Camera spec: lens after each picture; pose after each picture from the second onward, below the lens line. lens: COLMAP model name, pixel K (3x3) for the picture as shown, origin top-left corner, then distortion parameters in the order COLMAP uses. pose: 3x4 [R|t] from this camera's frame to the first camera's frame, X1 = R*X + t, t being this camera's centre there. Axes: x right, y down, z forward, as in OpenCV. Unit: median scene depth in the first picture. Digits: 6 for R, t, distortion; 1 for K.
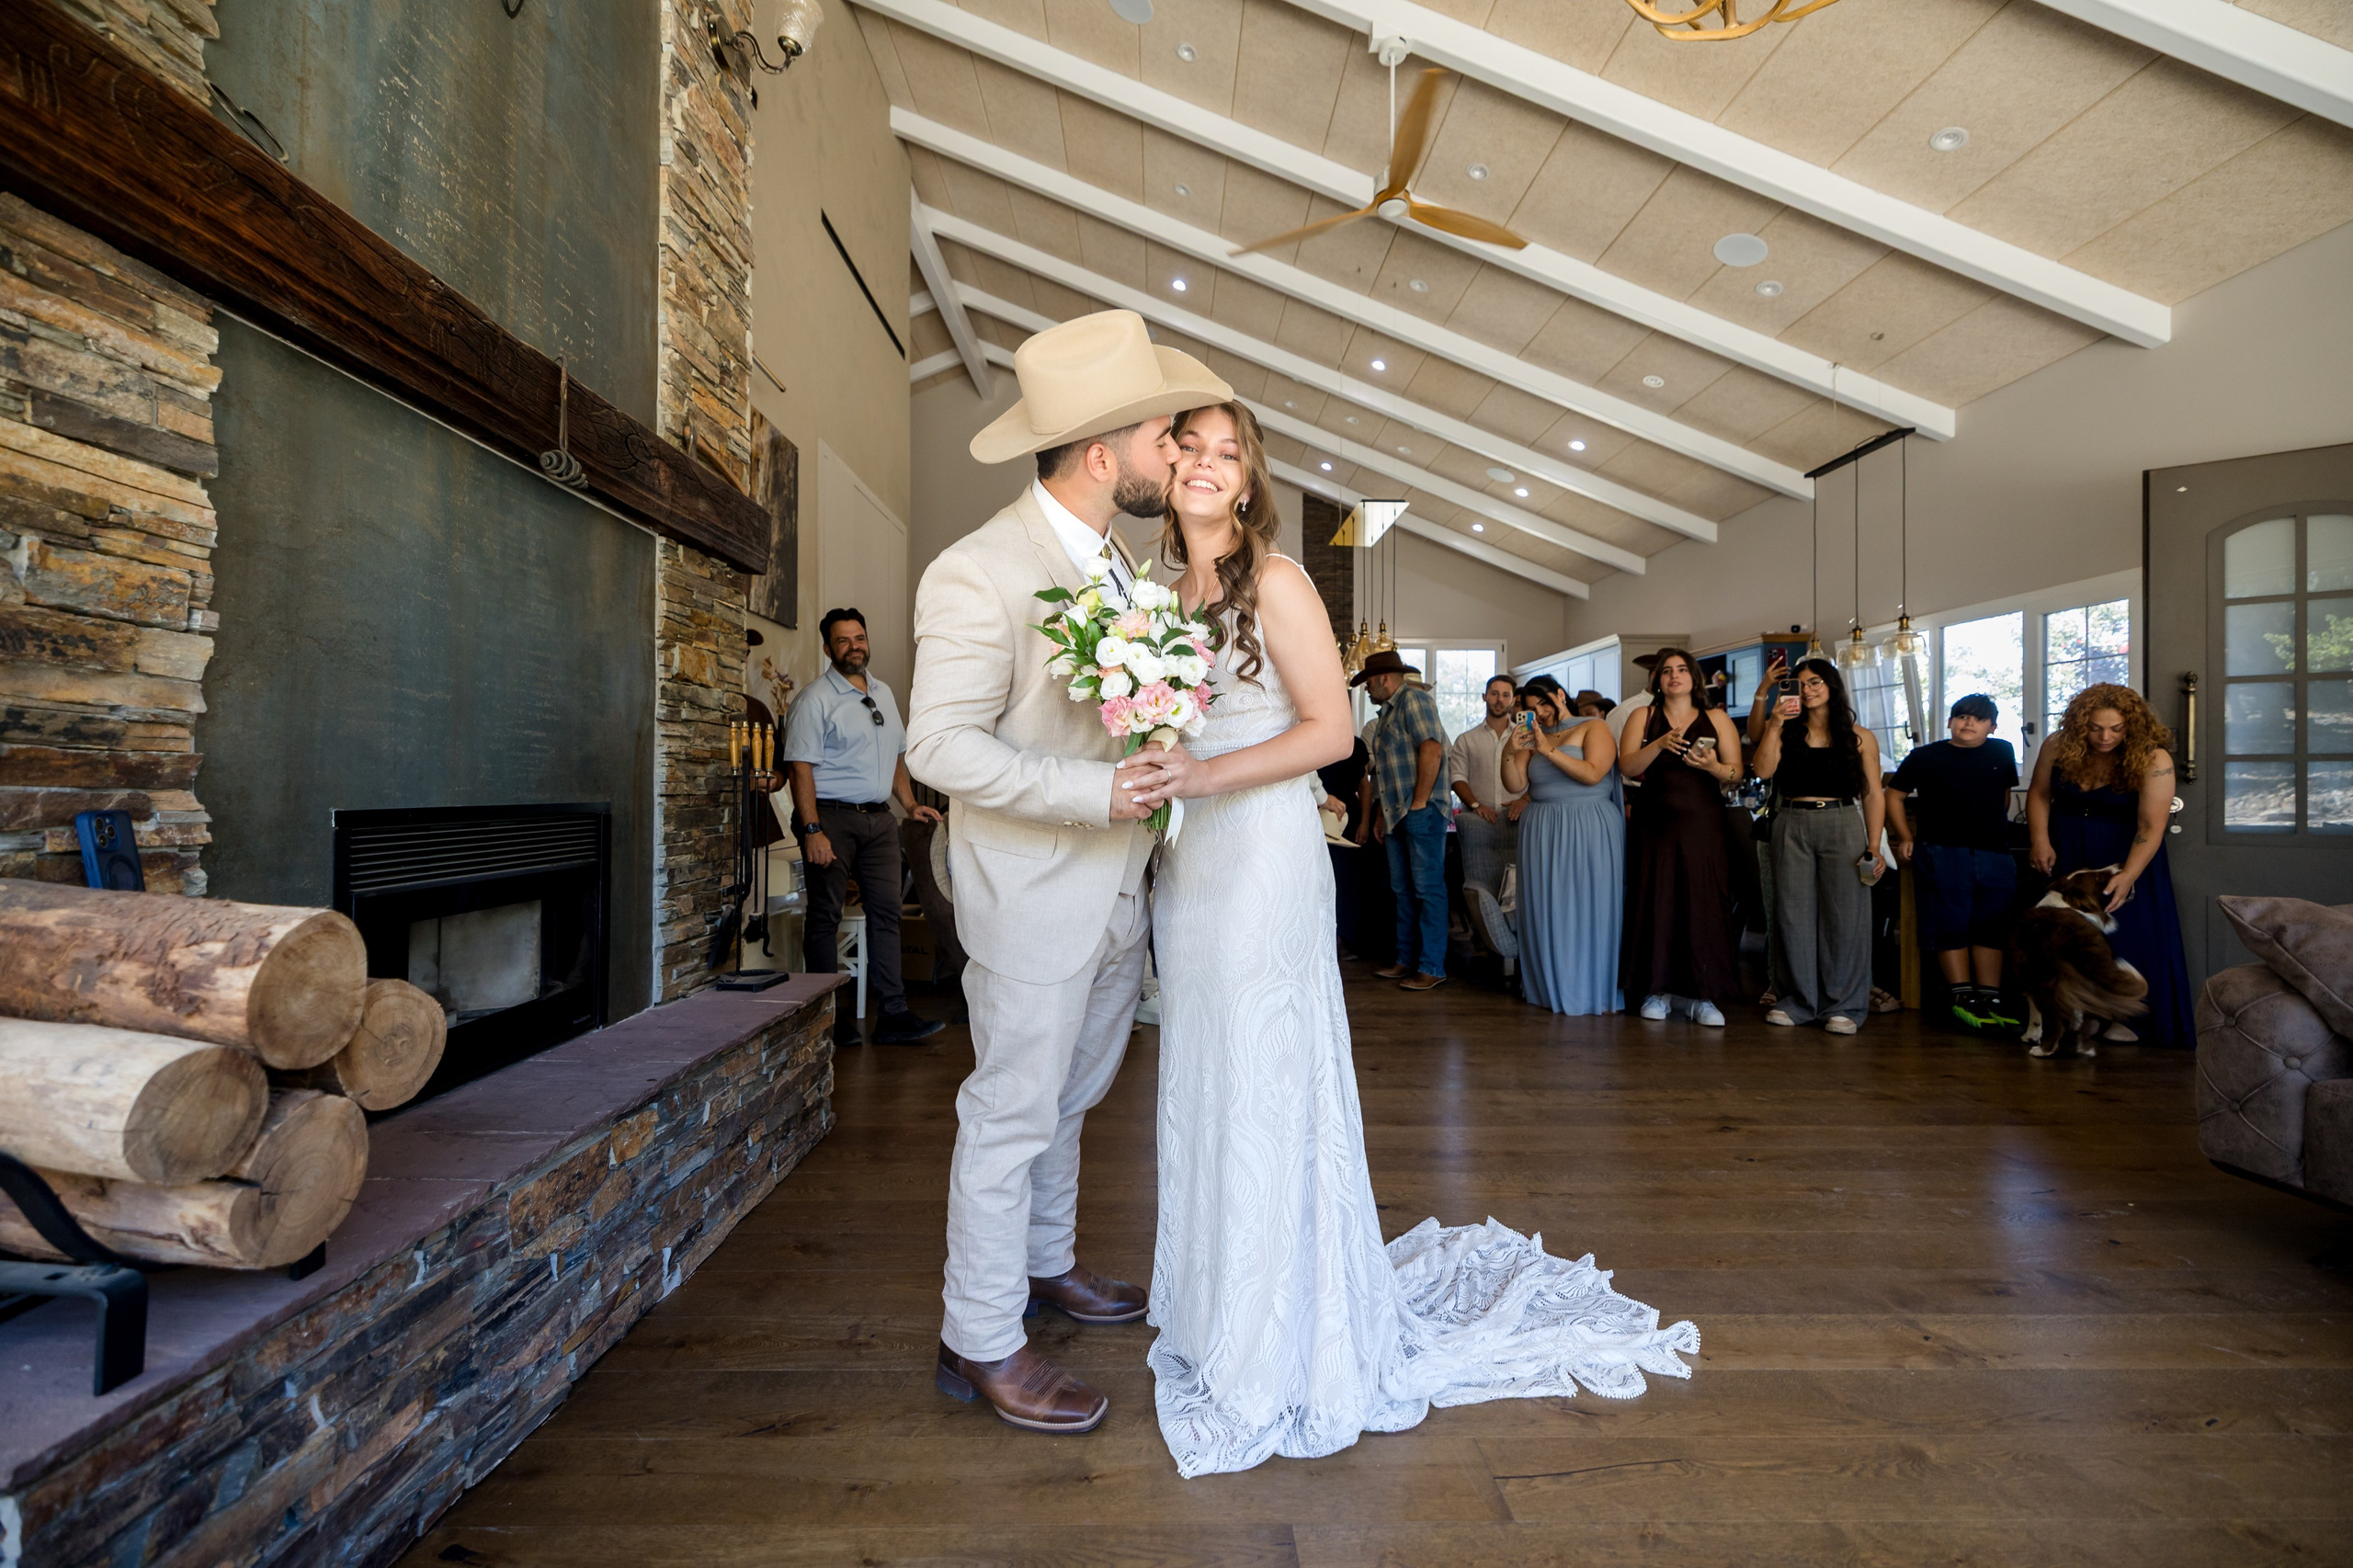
lens RADIAL K [[988.5, 0, 1173.3], [0, 988.5, 783.5], [0, 0, 1]] dist [0.000641, -0.000672]
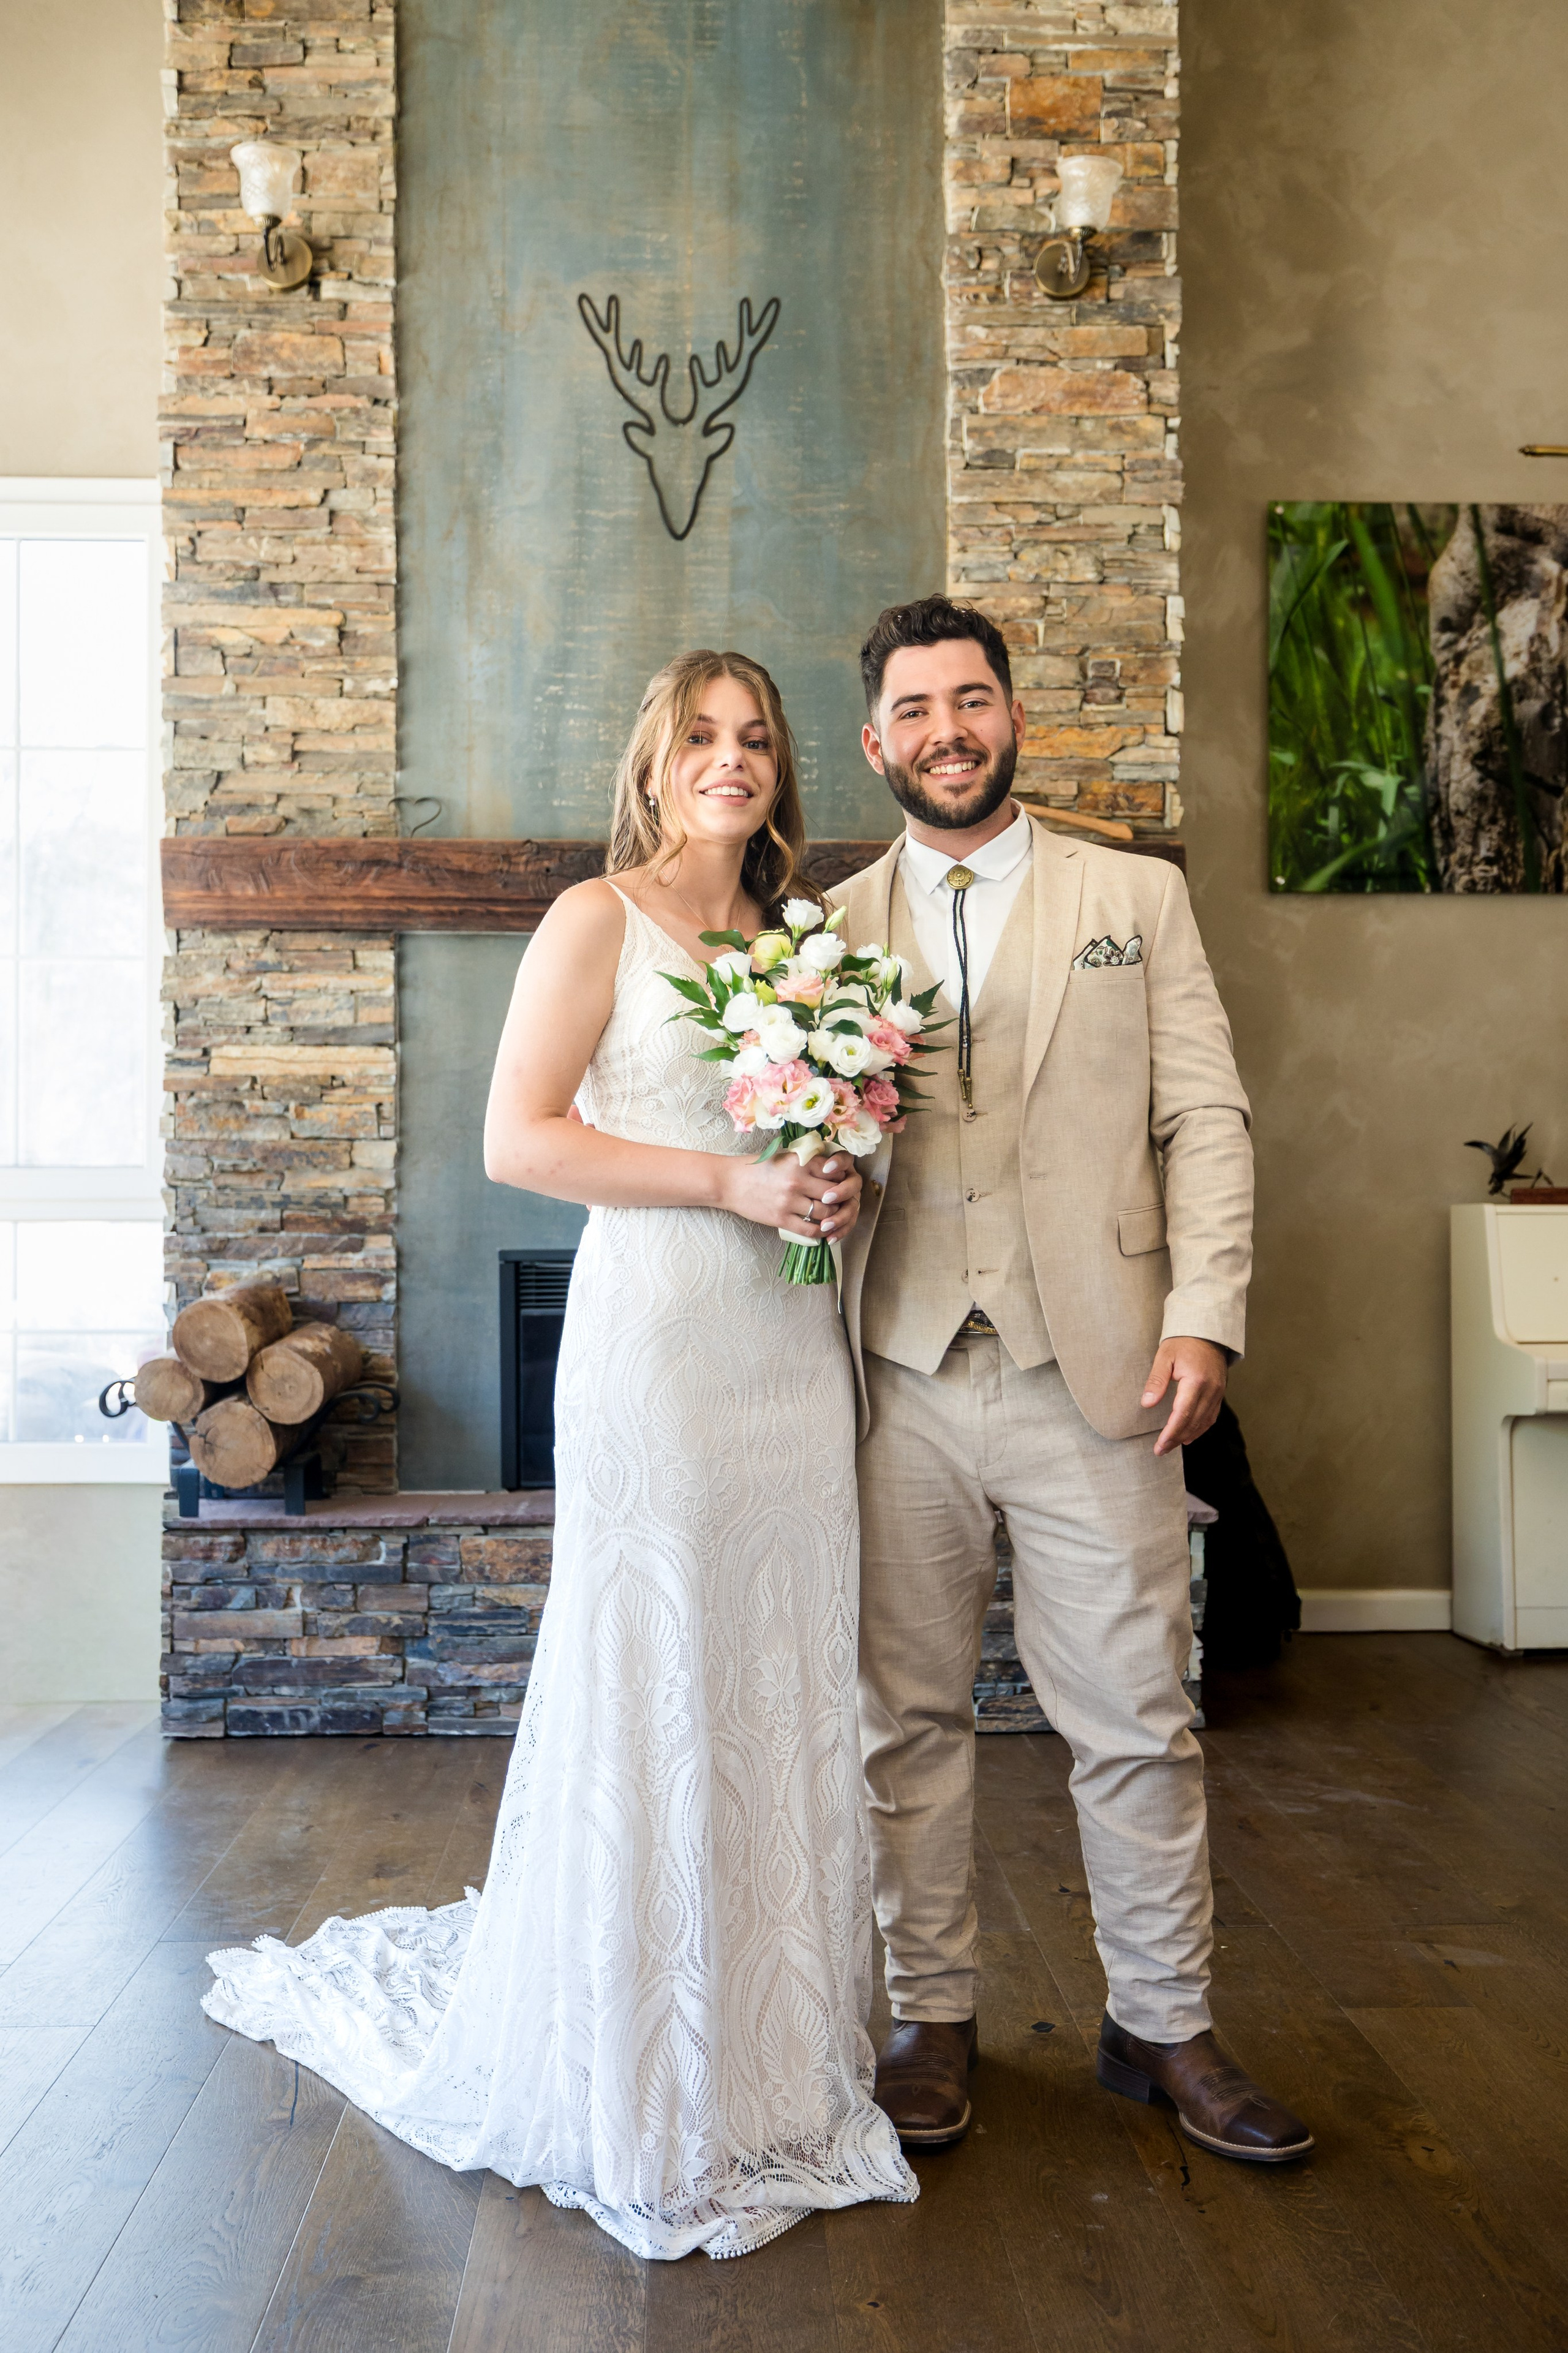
lens RADIAL K [[2042.5, 0, 768.2], [0, 2042.5, 1198.2], [0, 0, 1]] dist [0.005931, 0.009664]
pose [[0.023149, -0.017704, -0.999575, 1.251165], [0.006979, 0.999822, -0.017547, 0.004763], [0.999708, -0.006570, 0.023269, 0.804267]]
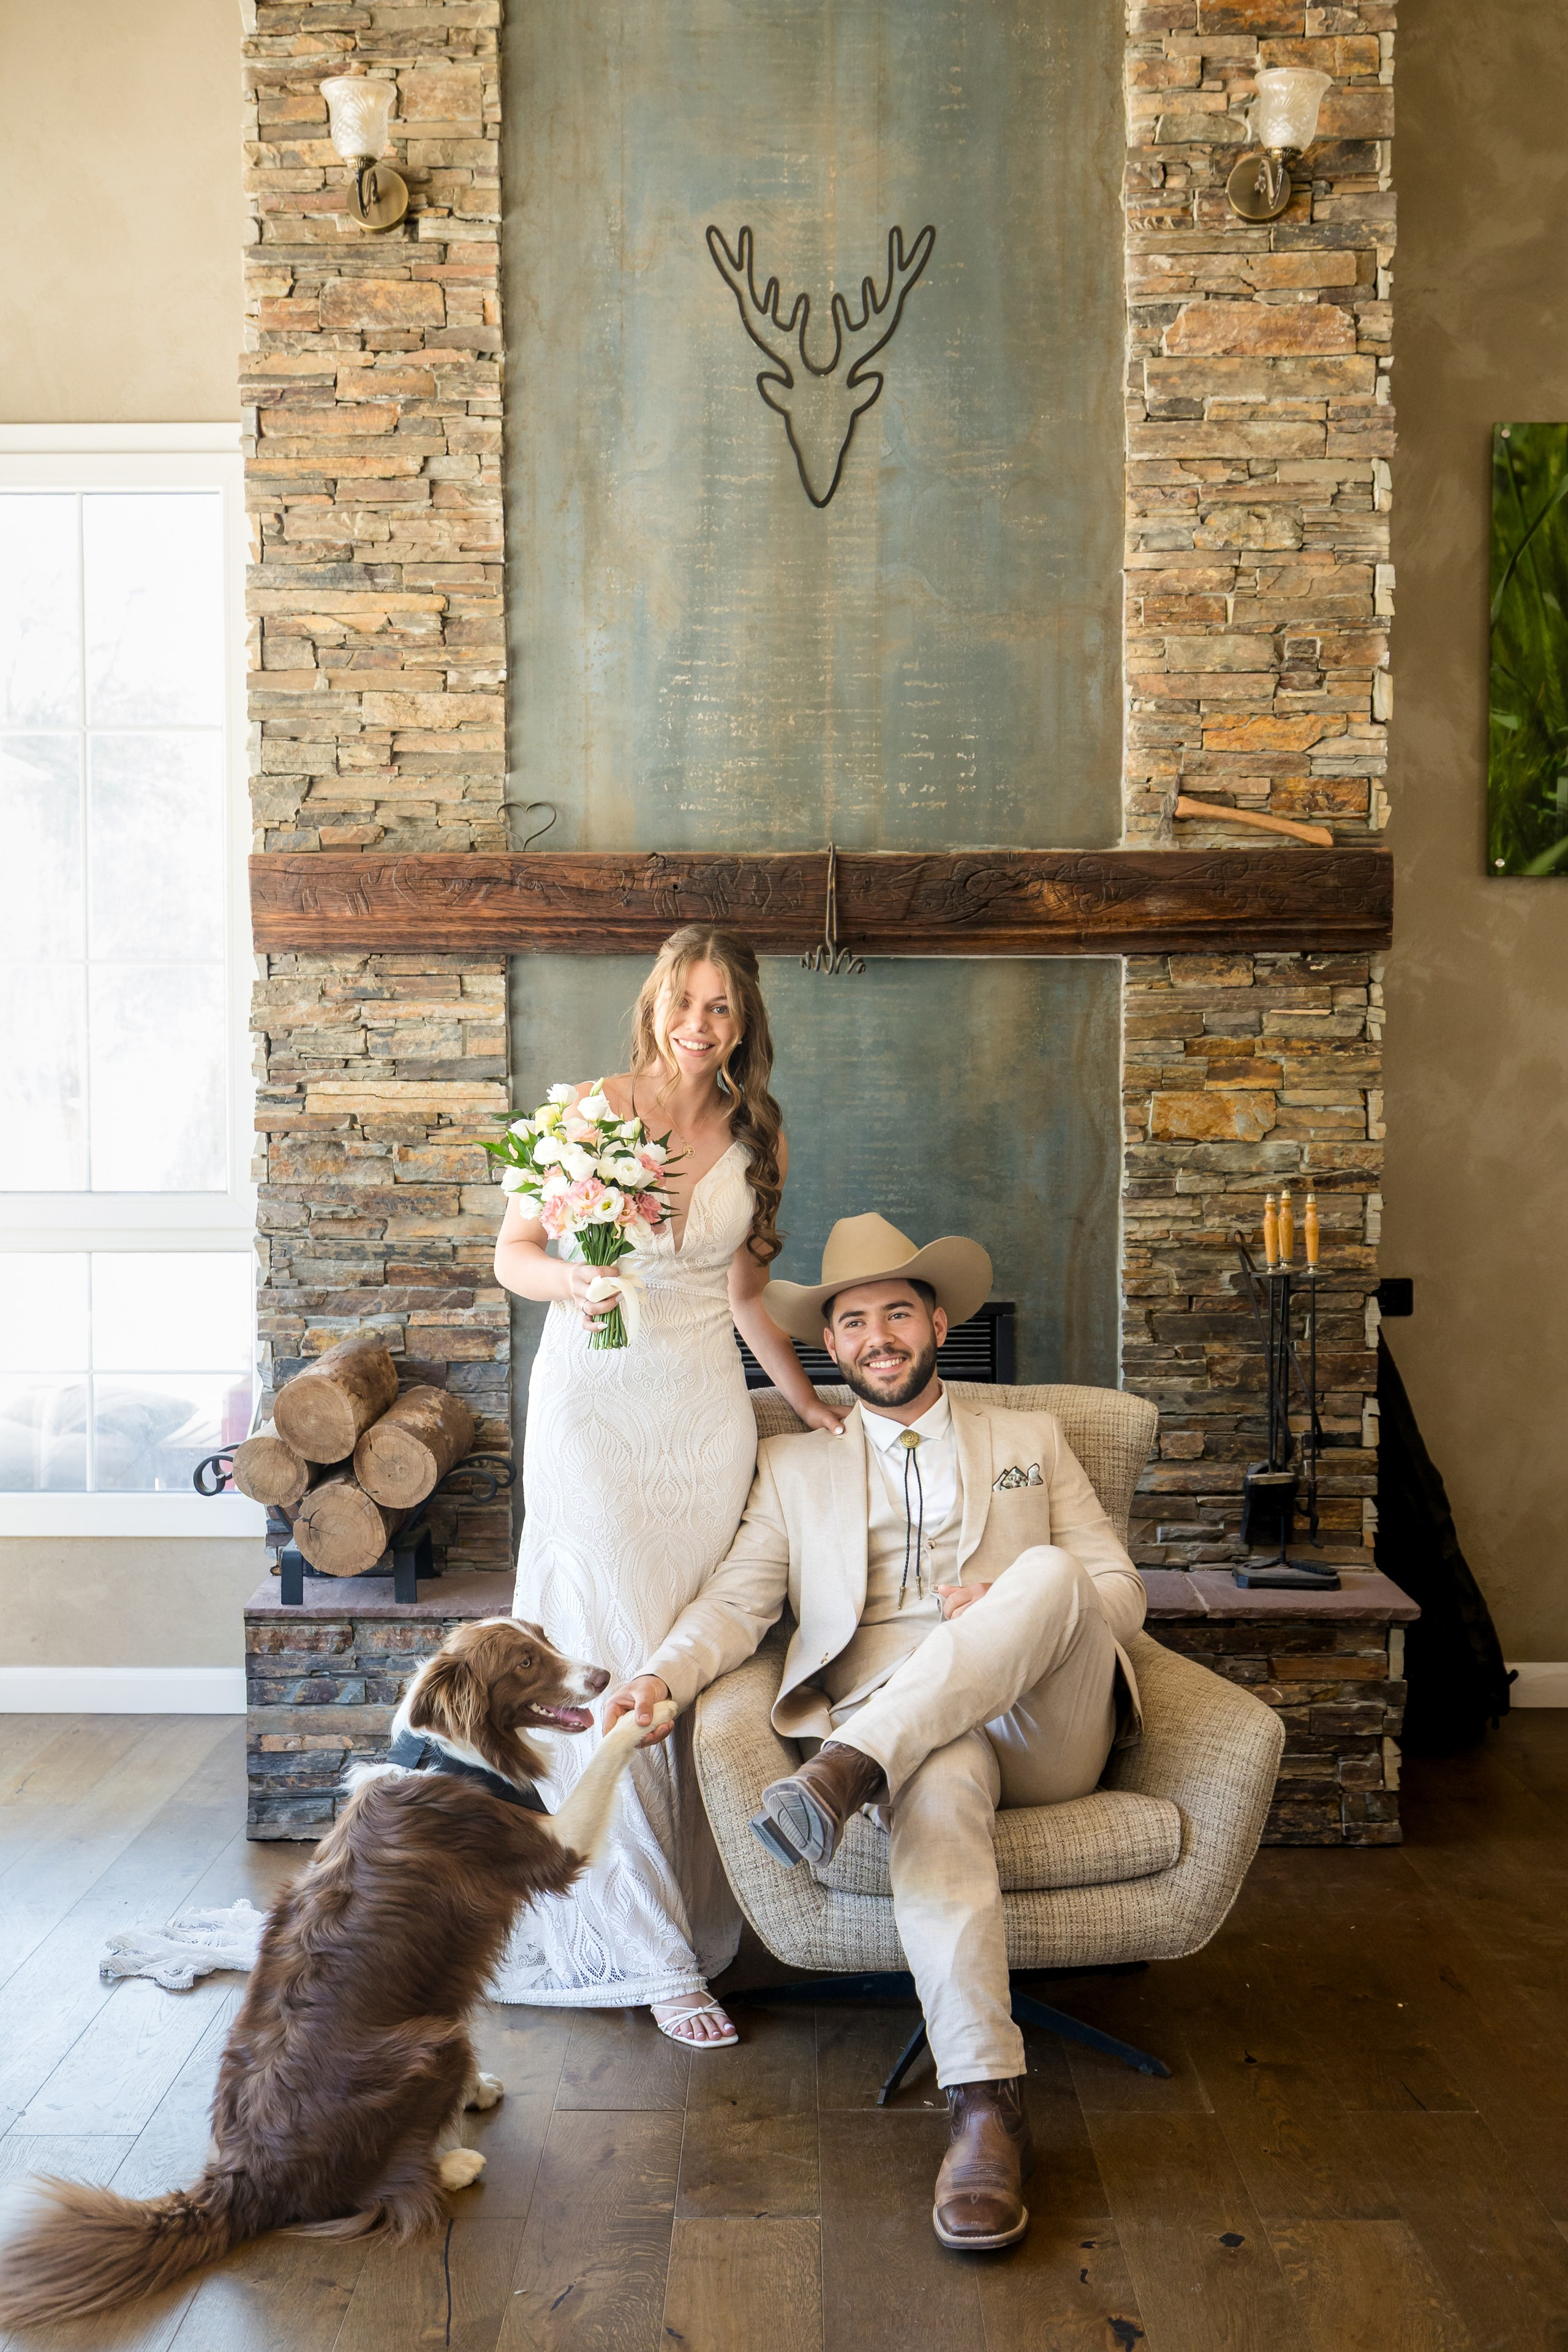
lens RADIAL K [[2348.1, 0, 777.3], [0, 2348.1, 1206.4], [0, 0, 1]] dist [0.004026, 0.011746]
pose [[-0.023752, 0.037965, -0.998997, 1.314759], [0.007178, 0.999259, 0.037804, -0.128873], [0.999692, -0.006273, -0.024007, 0.778644]]
